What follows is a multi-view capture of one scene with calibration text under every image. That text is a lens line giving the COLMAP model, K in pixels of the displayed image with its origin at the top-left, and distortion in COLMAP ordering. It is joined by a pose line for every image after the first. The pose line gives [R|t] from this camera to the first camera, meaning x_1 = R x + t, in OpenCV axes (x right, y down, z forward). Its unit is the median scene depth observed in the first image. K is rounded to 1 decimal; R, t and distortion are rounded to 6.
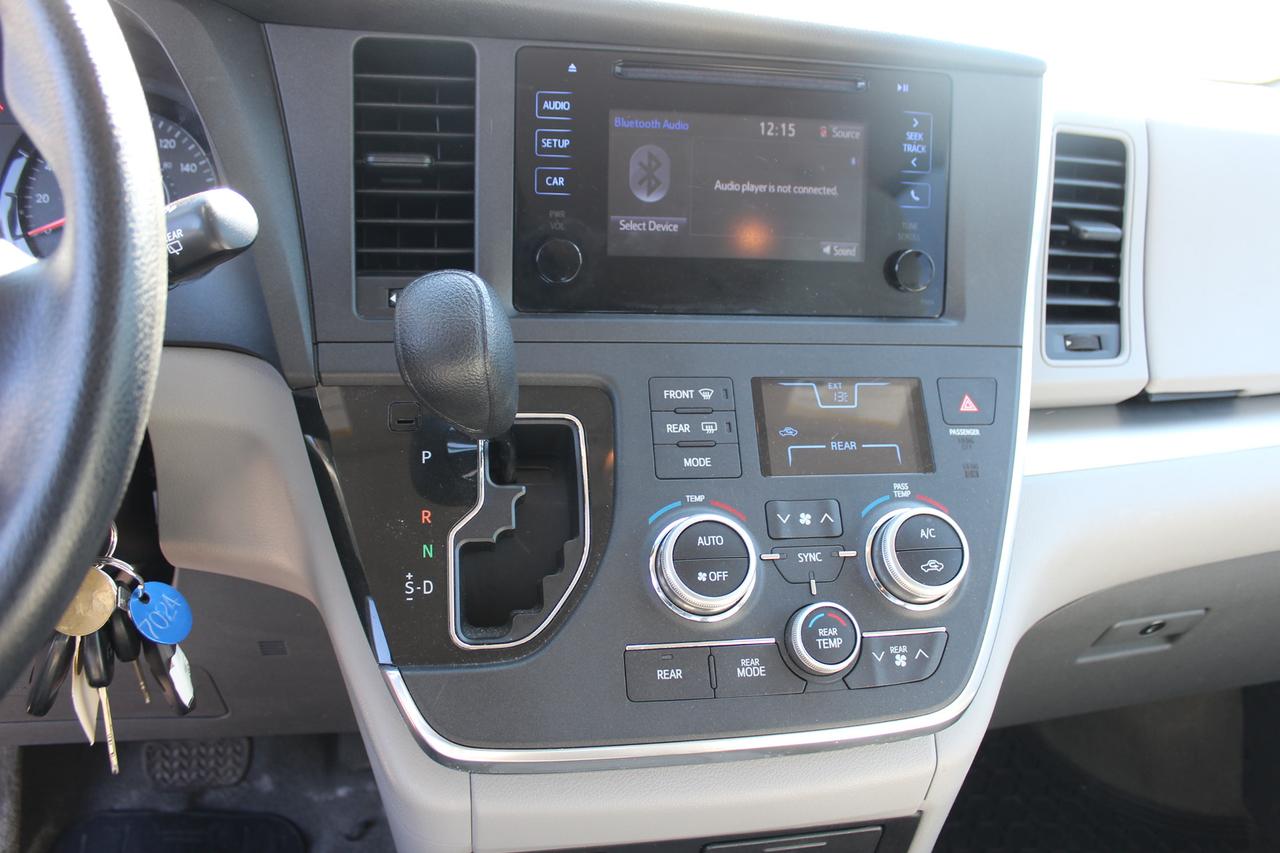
lens RADIAL K [[1065.2, 0, 655.7], [0, 1065.2, 398.6], [0, 0, 1]] dist [-0.173711, 0.157523]
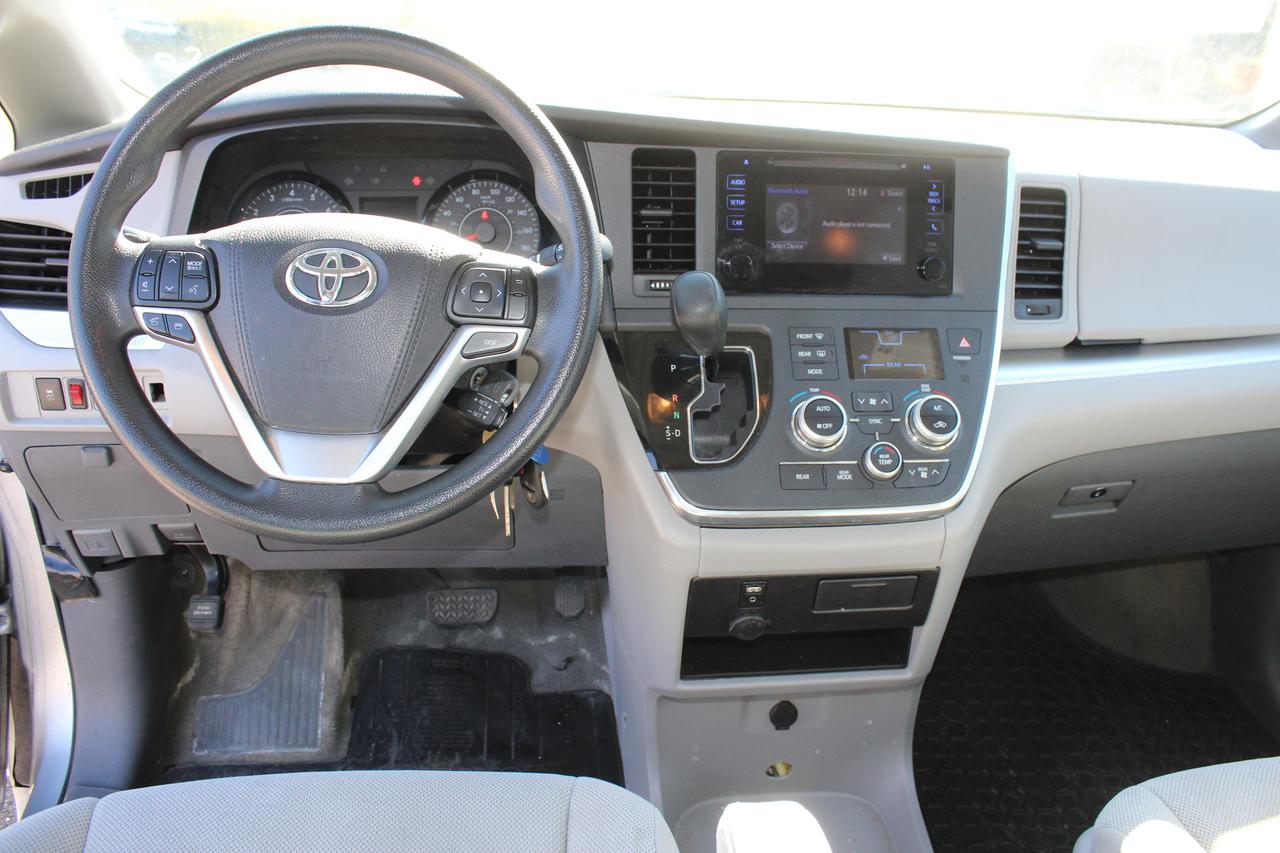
lens RADIAL K [[1065.2, 0, 655.7], [0, 1065.2, 398.6], [0, 0, 1]] dist [-0.173711, 0.157523]
pose [[0.996779, -0.002329, -0.080165, -0.091740], [0.002462, 0.999996, 0.001563, 0.103909], [0.080161, -0.001756, 0.996780, -0.896246]]
